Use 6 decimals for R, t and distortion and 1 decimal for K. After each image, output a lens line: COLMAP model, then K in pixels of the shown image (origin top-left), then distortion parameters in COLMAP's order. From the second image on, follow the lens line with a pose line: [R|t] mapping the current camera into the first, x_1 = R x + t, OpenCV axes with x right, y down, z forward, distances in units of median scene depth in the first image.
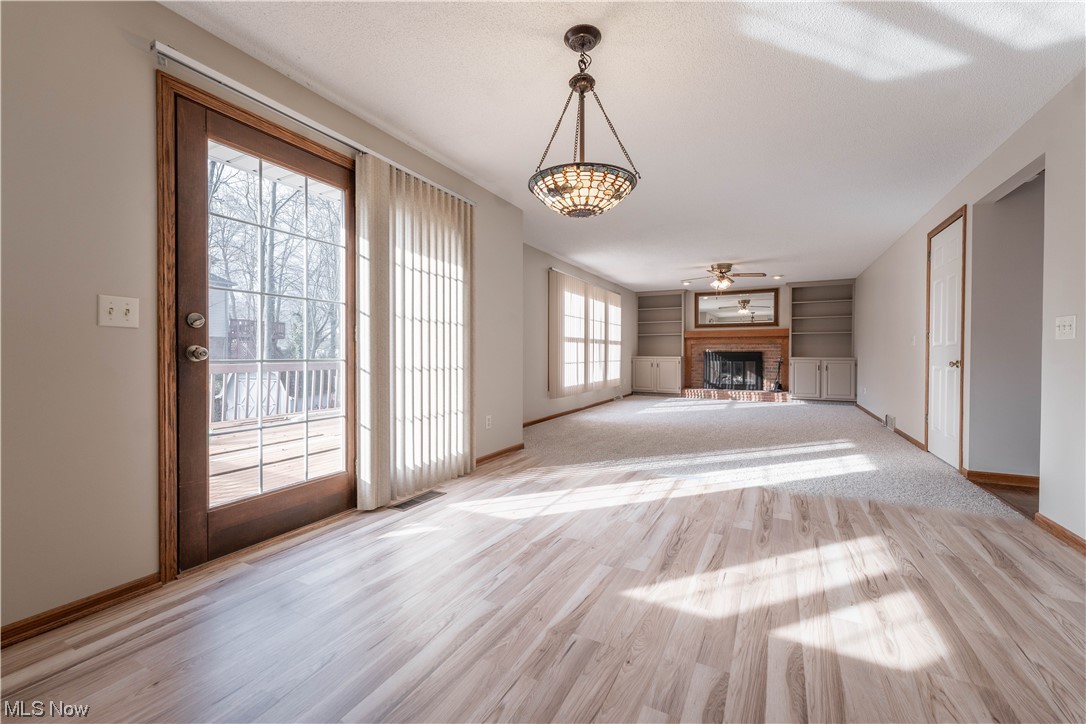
lens RADIAL K [[441.1, 0, 543.7], [0, 441.1, 359.2], [0, 0, 1]] dist [-0.001273, -0.000117]
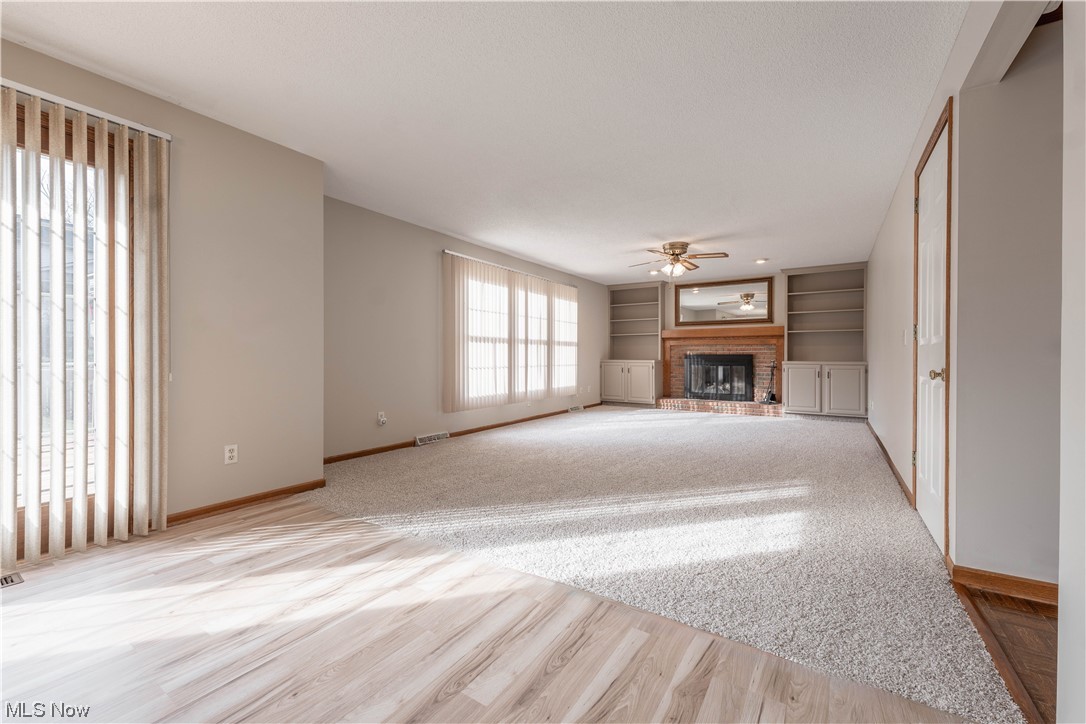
lens RADIAL K [[441.1, 0, 543.7], [0, 441.1, 359.2], [0, 0, 1]] dist [-0.001273, -0.000117]
pose [[0.995660, 0.000457, -0.093062, 0.197607], [-0.001115, 0.999975, -0.007021, -0.002039], [0.093056, 0.007095, 0.995636, 0.156166]]
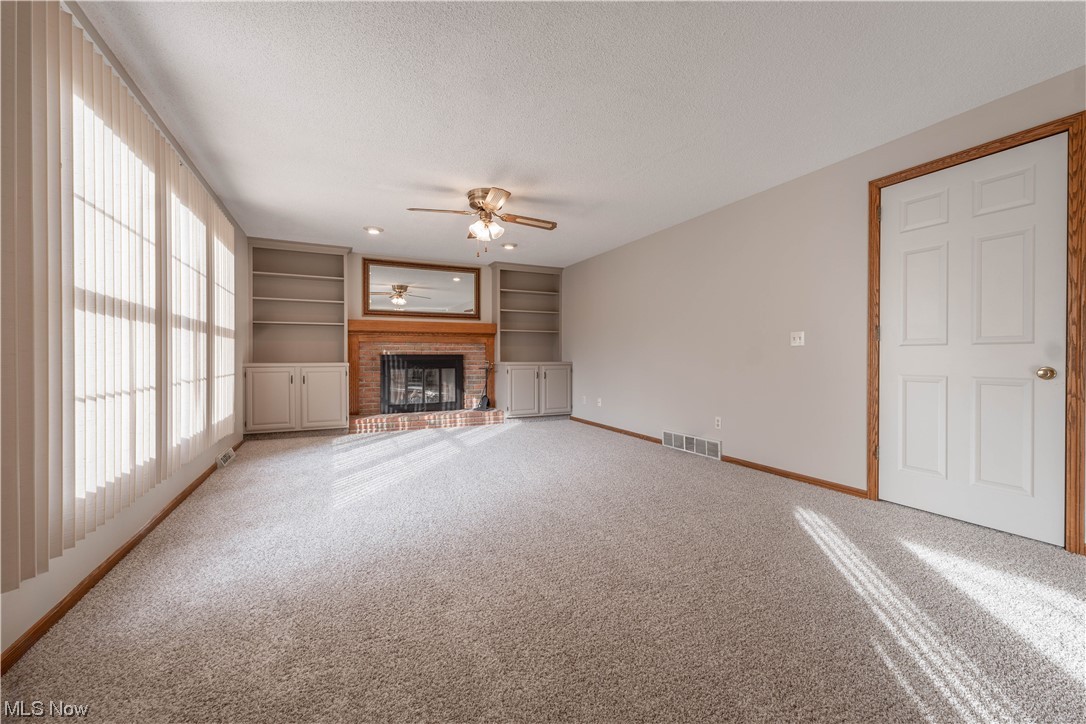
lens RADIAL K [[441.1, 0, 543.7], [0, 441.1, 359.2], [0, 0, 1]] dist [-0.001273, -0.000117]
pose [[0.602765, -0.006435, 0.797893, 0.008355], [0.013037, 0.999913, -0.001784, -0.007135], [-0.797812, 0.011478, 0.602797, 0.503779]]
